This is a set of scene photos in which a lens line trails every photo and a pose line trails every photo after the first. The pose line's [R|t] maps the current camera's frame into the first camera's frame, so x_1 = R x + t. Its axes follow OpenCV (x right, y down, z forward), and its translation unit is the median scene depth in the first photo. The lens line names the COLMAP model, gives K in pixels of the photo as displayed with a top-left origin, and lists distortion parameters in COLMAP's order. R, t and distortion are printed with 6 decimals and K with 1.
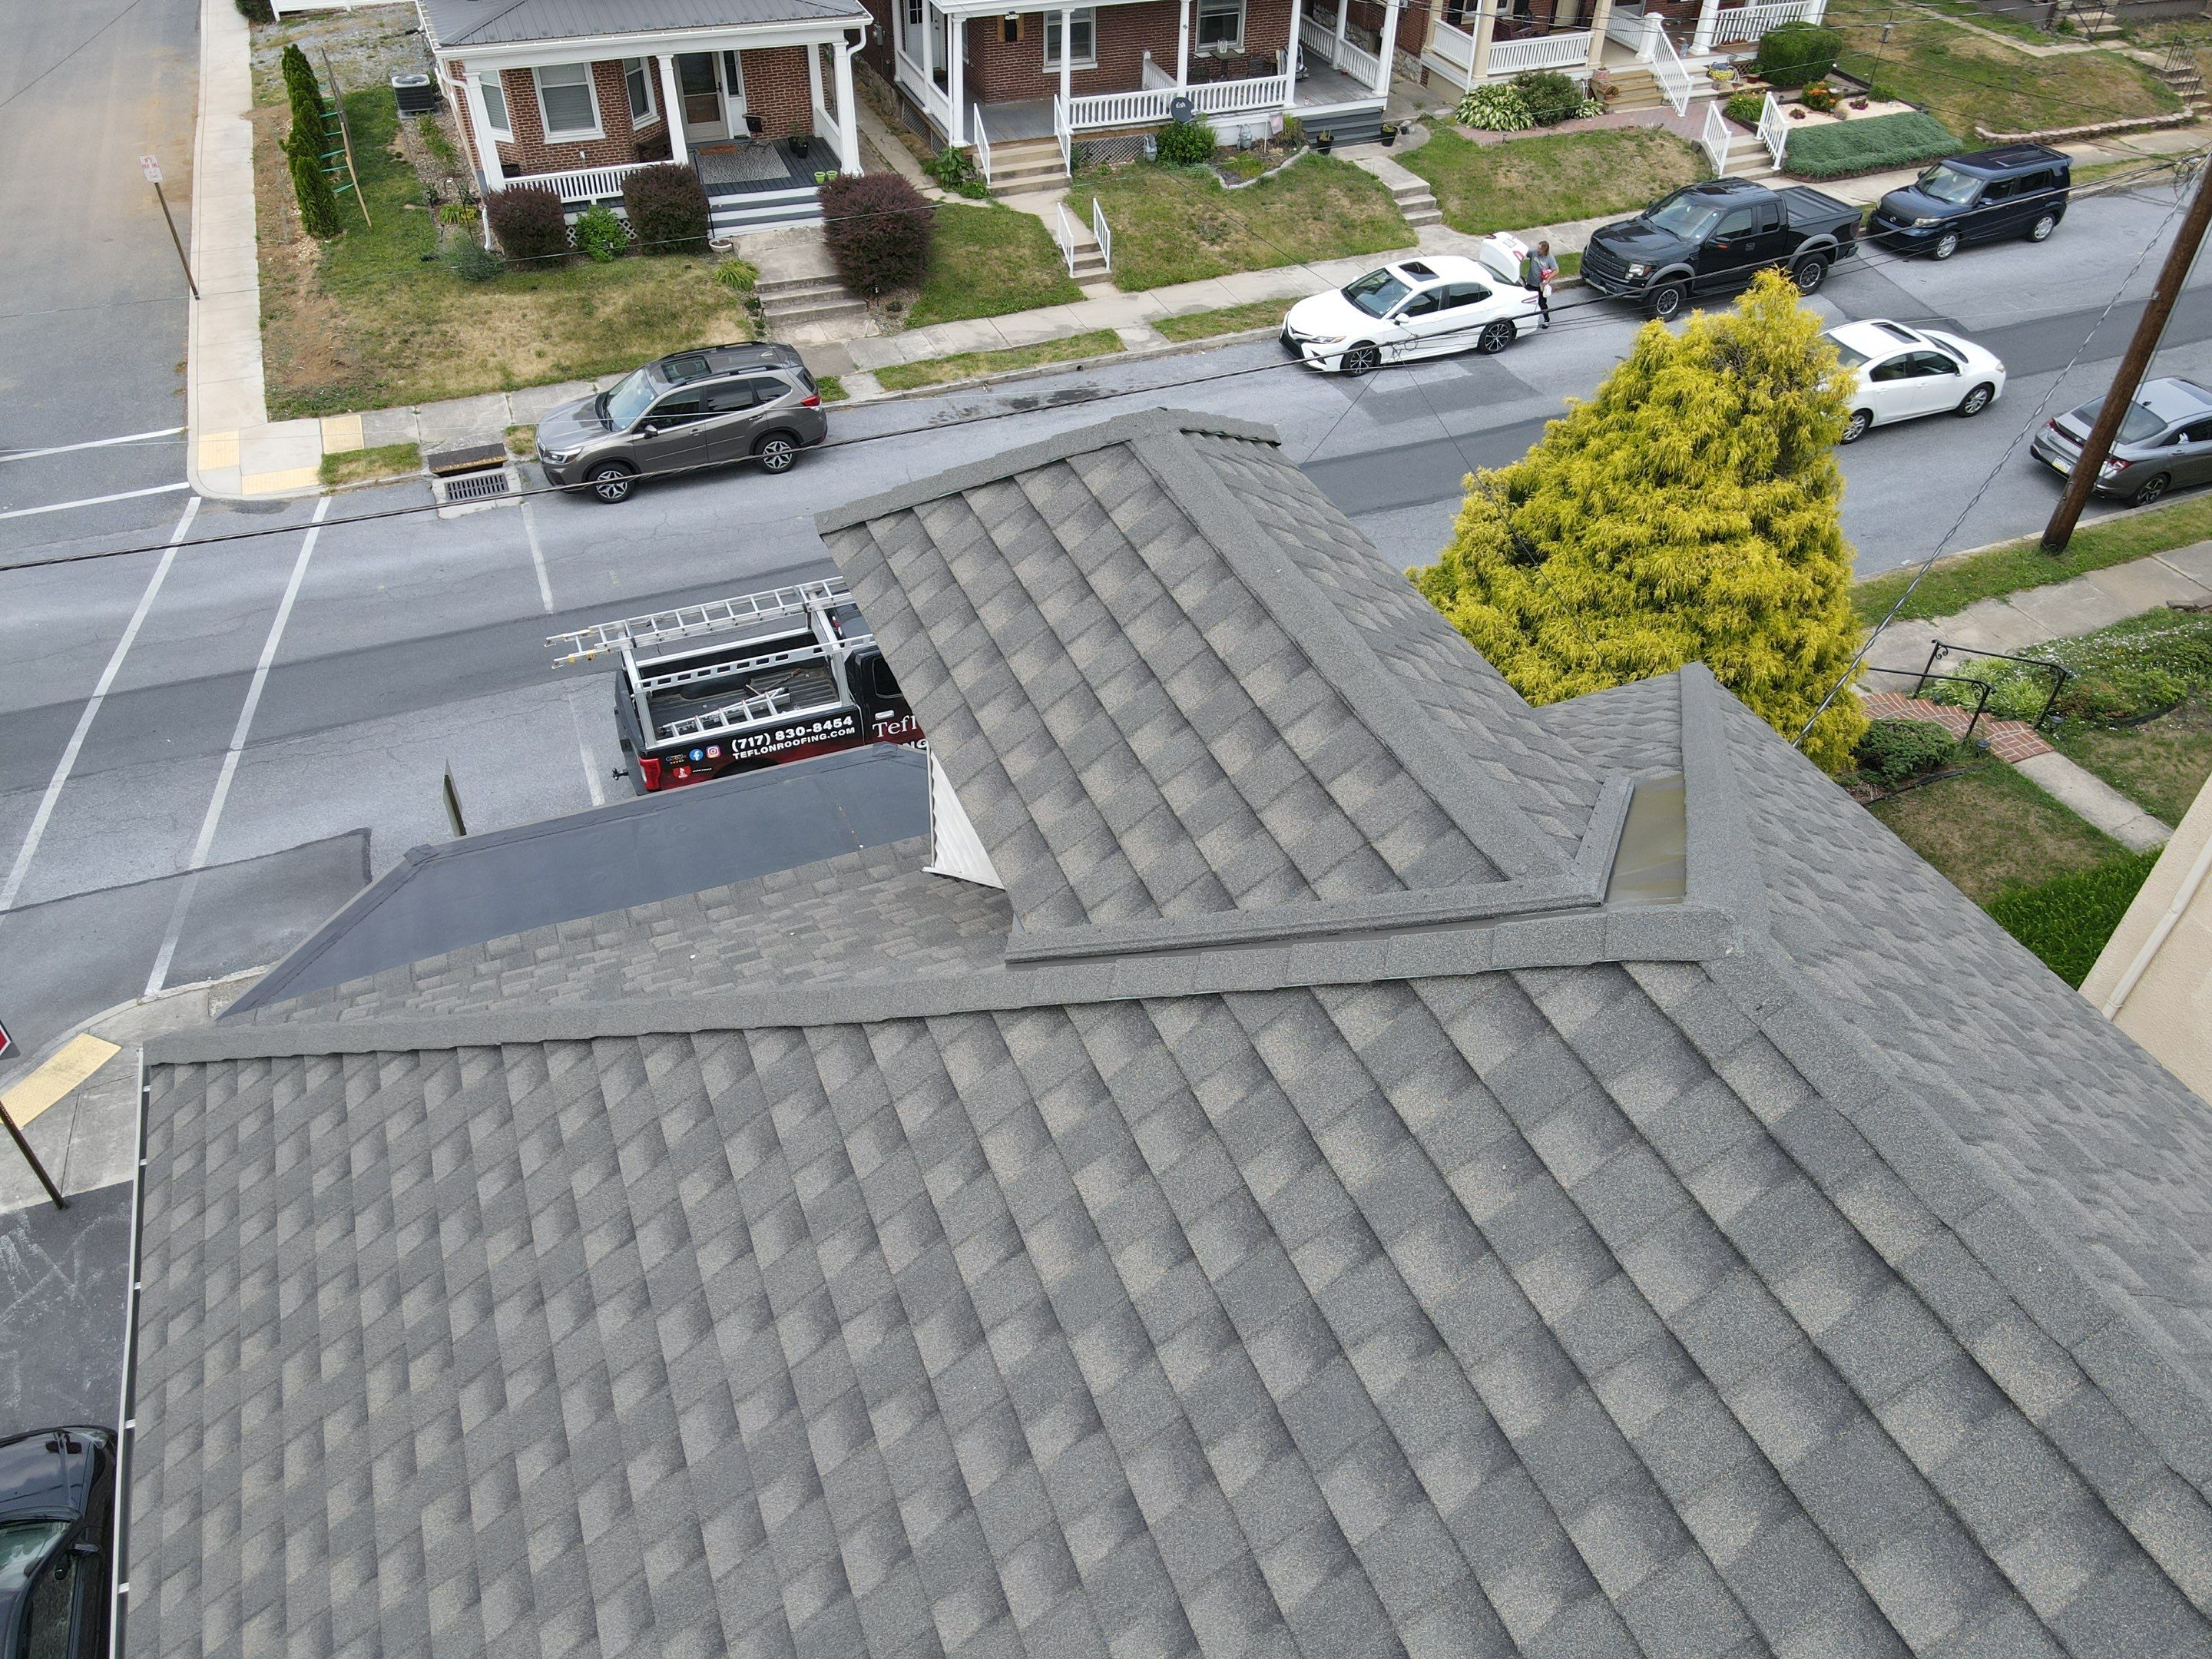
lens RADIAL K [[1617.2, 0, 1099.0], [0, 1617.2, 826.2], [0, 0, 1]] dist [0.007934, 0.009954]
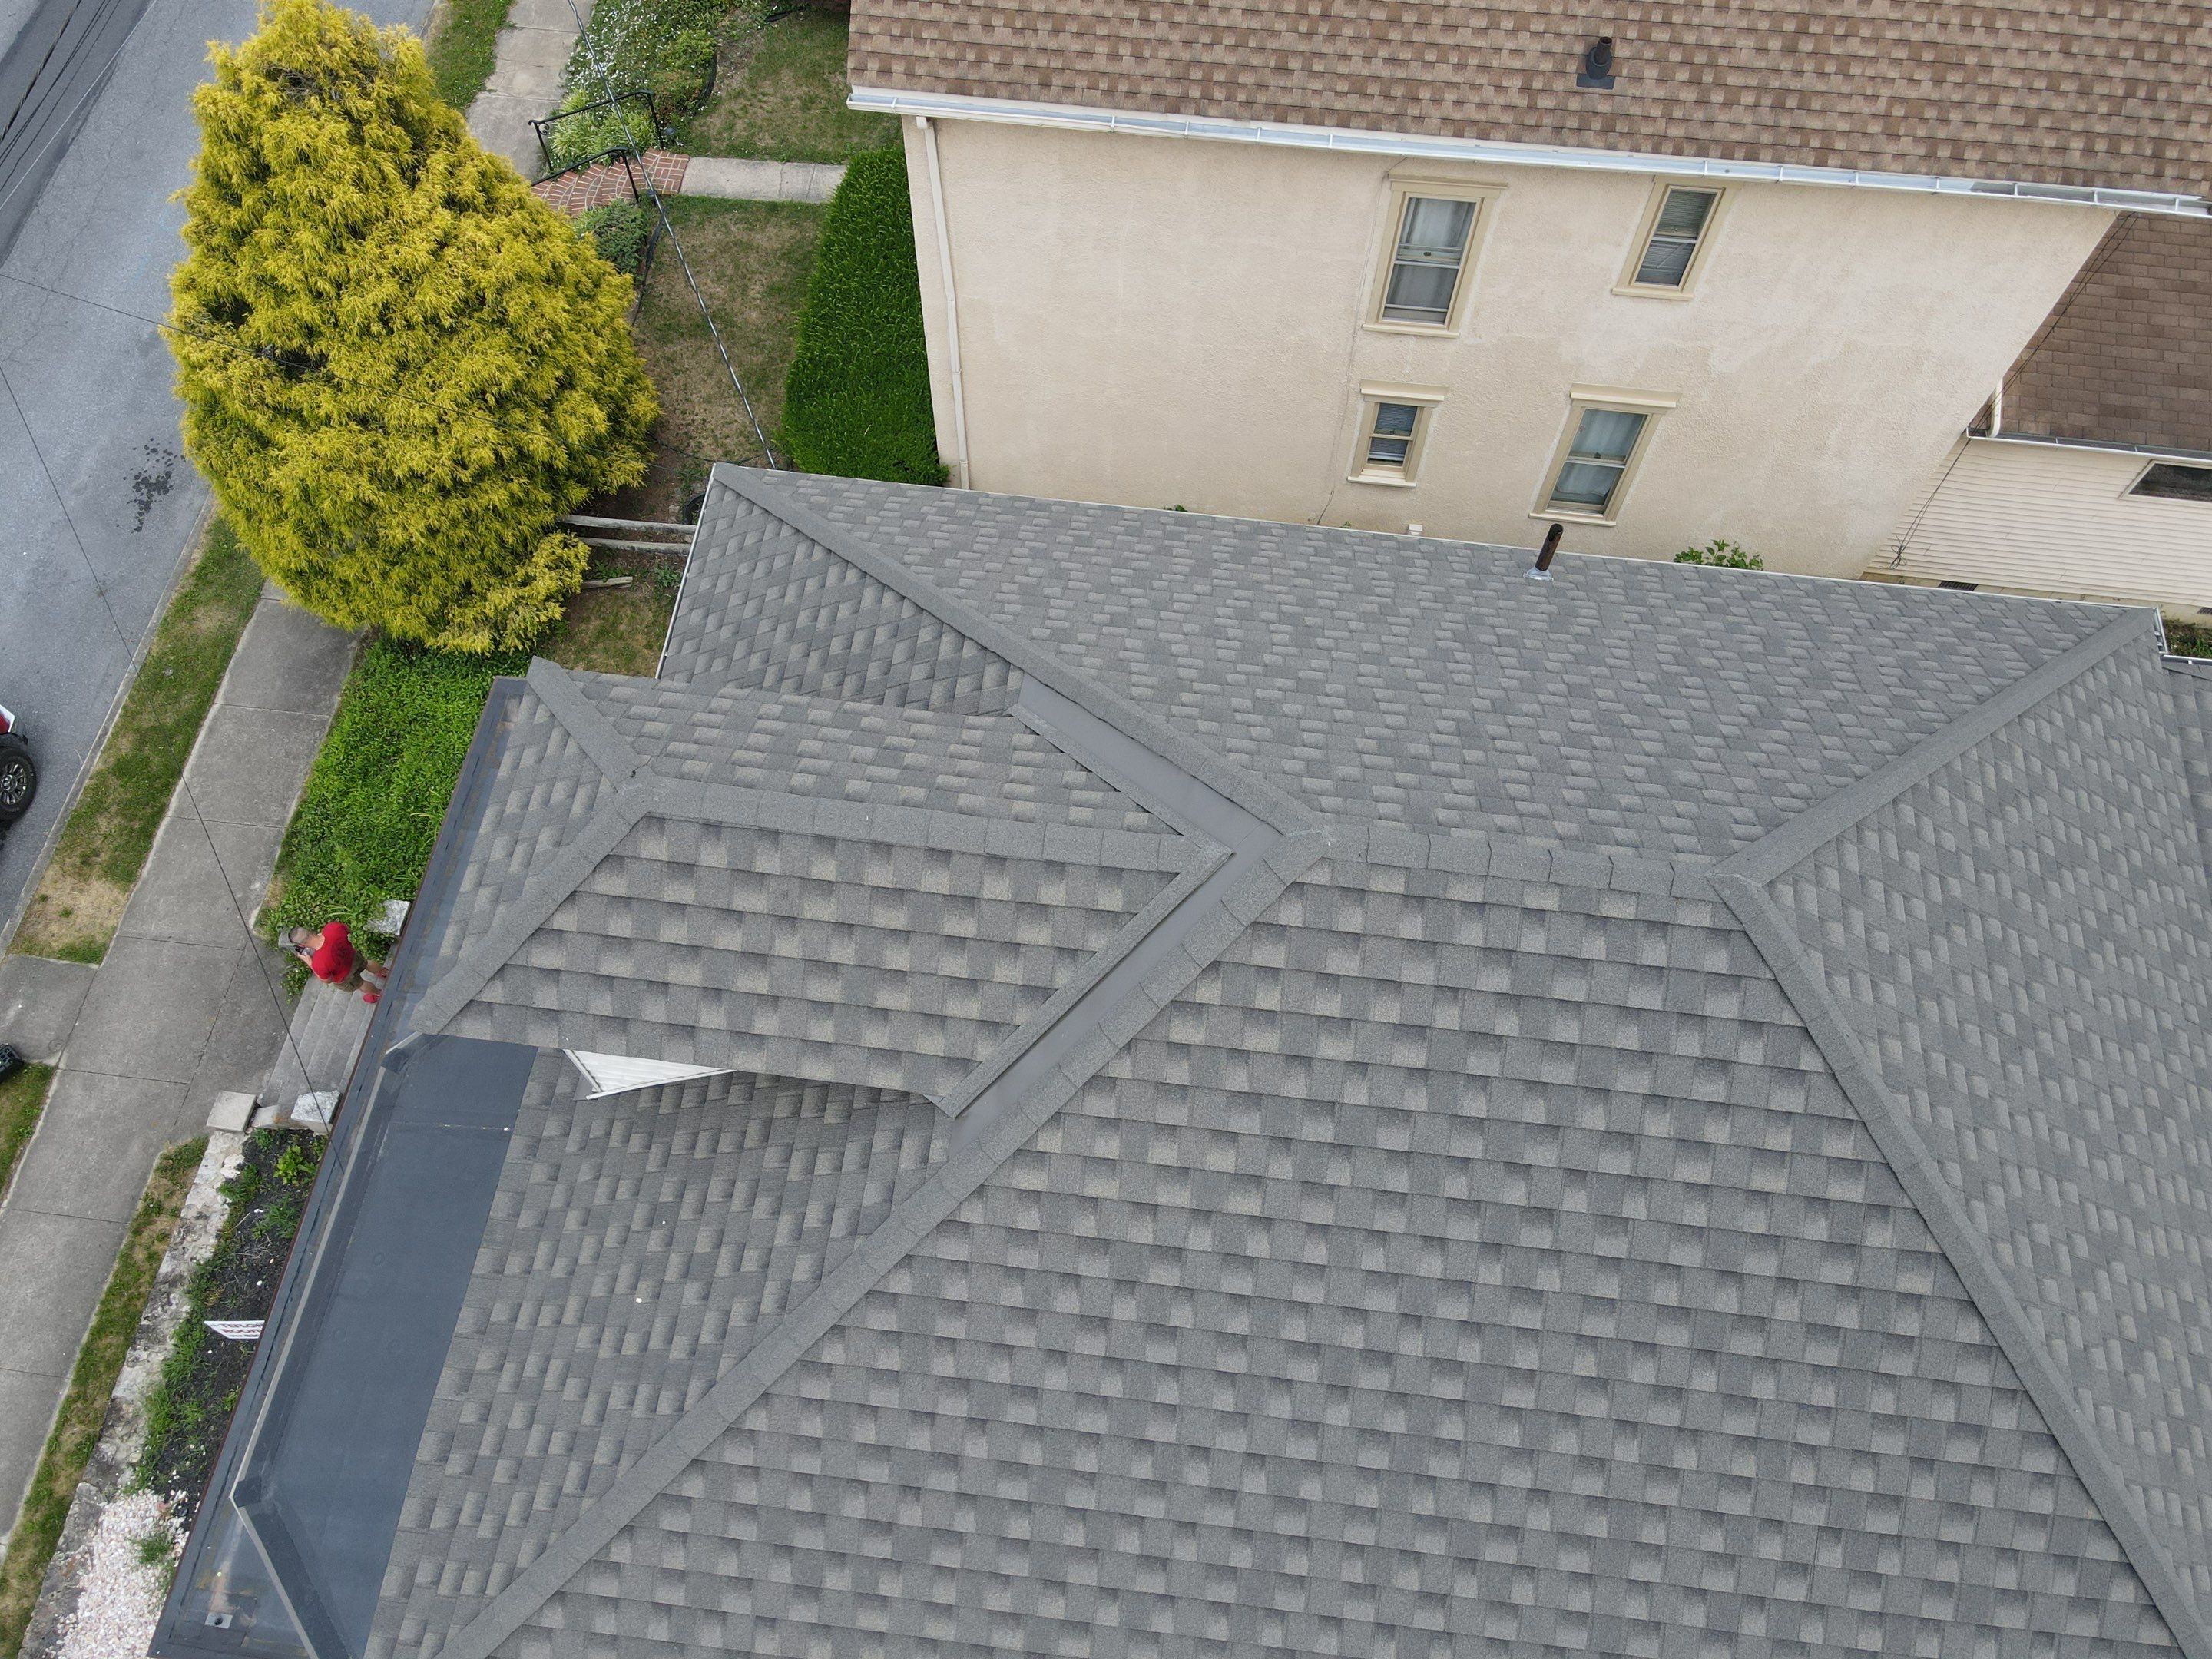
lens RADIAL K [[1617.2, 0, 1097.5], [0, 1617.2, 832.2], [0, 0, 1]] dist [0.007934, 0.009954]
pose [[0.481321, -0.785339, 0.389325, -0.091417], [0.572548, 0.617995, 0.538769, -0.203136], [-0.663716, -0.036413, 0.747098, -0.058665]]
